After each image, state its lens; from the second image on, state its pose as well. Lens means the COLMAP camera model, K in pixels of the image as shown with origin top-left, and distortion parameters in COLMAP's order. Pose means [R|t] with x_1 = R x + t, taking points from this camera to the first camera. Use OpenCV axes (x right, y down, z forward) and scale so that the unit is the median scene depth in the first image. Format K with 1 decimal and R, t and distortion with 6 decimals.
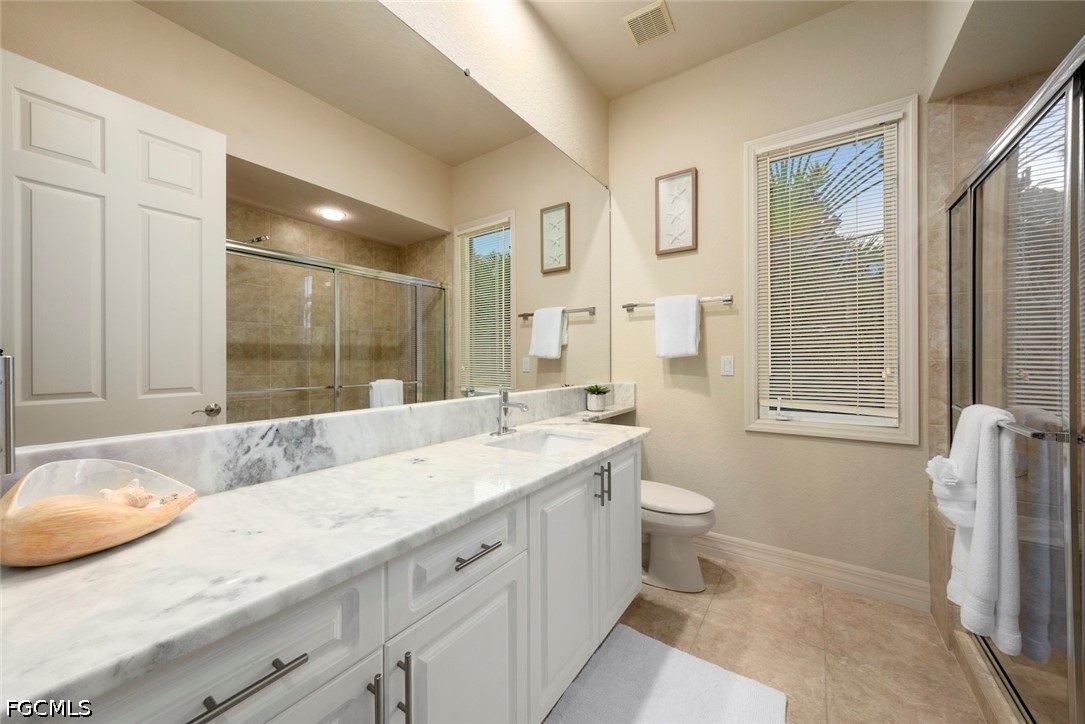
lens RADIAL K [[378.2, 0, 549.0], [0, 378.2, 360.9], [0, 0, 1]] dist [0.000731, 0.000069]
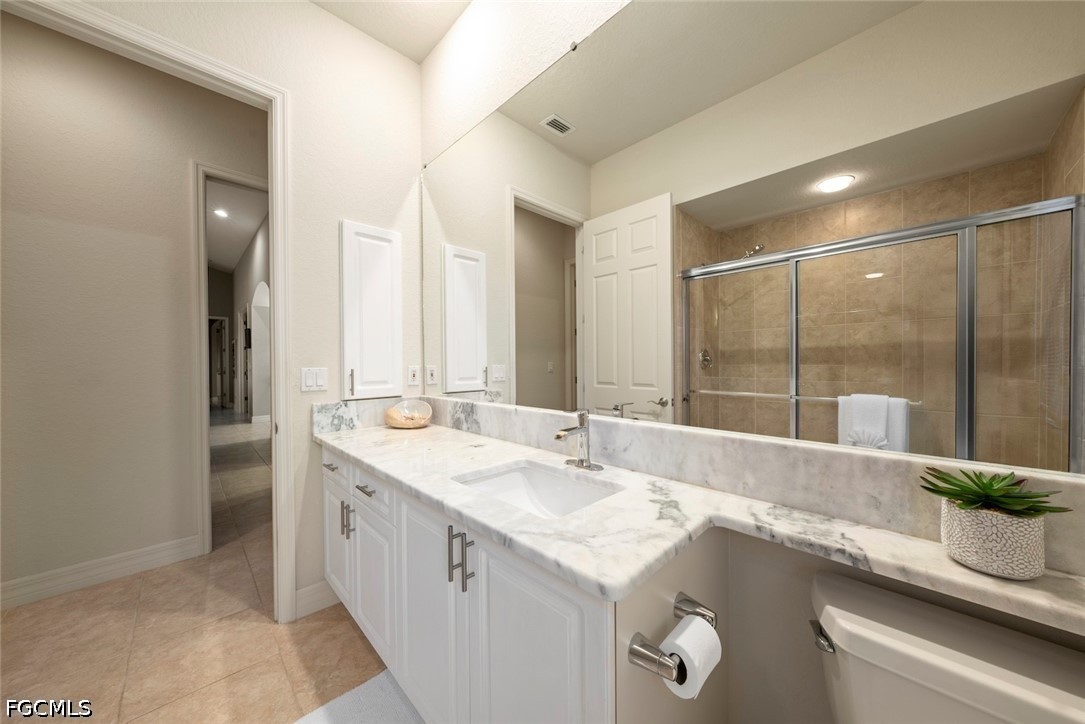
lens RADIAL K [[378.2, 0, 548.4], [0, 378.2, 363.7], [0, 0, 1]] dist [0.000731, 0.000069]
pose [[-0.183914, 0.006753, -0.982919, 0.524942], [0.003039, 0.999976, 0.006301, -0.018574], [0.982938, -0.001829, -0.183930, 0.862506]]
